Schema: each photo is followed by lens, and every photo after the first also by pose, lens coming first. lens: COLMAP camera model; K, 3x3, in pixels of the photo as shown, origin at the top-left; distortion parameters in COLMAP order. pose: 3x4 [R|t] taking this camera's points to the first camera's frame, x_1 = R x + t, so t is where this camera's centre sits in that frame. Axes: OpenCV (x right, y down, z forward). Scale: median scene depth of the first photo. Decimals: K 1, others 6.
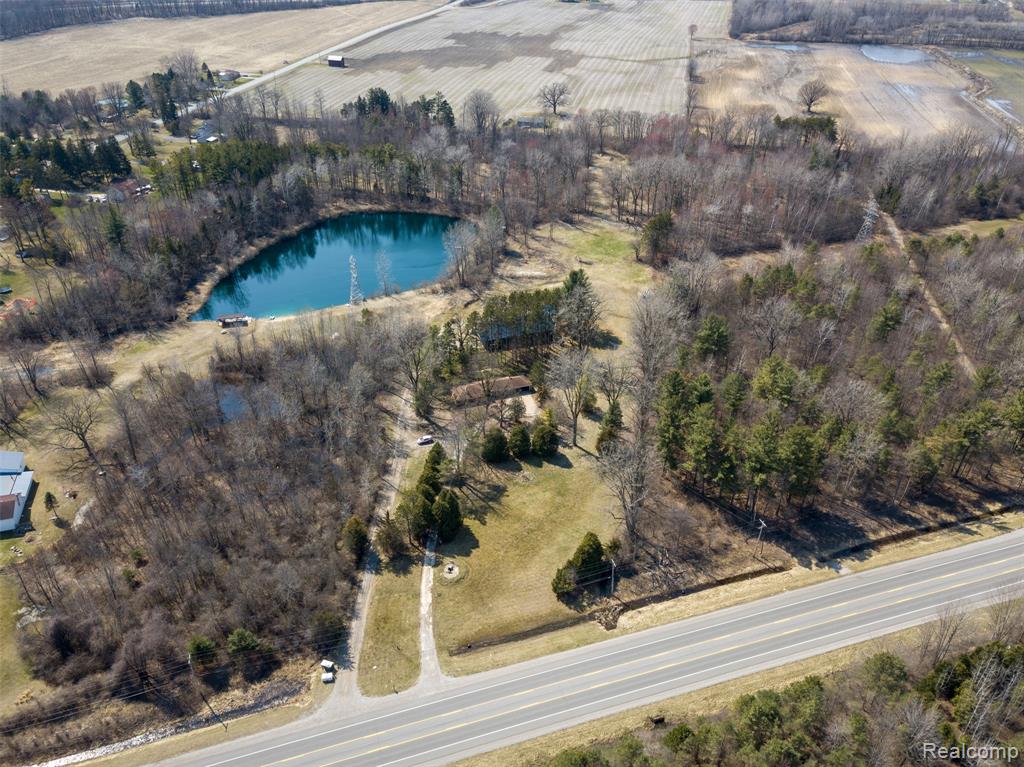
lens RADIAL K [[773.3, 0, 512.6], [0, 773.3, 382.8], [0, 0, 1]] dist [0.025596, -0.006220]
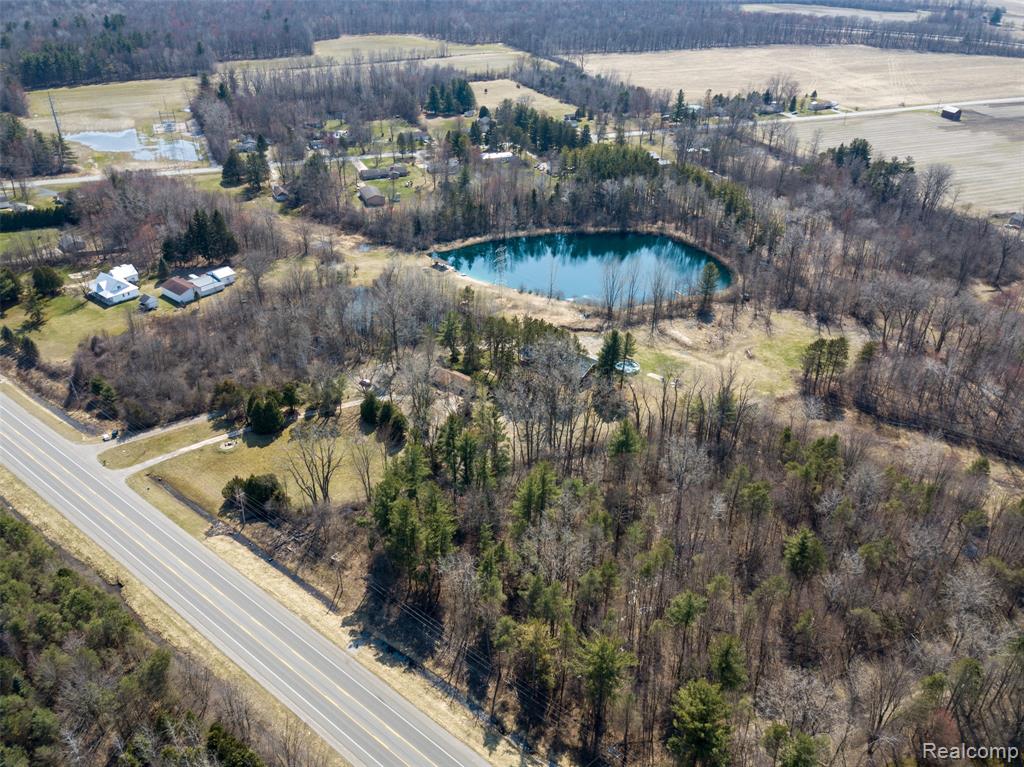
lens RADIAL K [[773.3, 0, 512.1], [0, 773.3, 384.3], [0, 0, 1]] dist [0.025596, -0.006220]
pose [[0.556261, 0.435873, -0.707523, 0.955996], [-0.453785, 0.872580, 0.180787, -0.269081], [0.696170, 0.220499, 0.683174, 0.376322]]
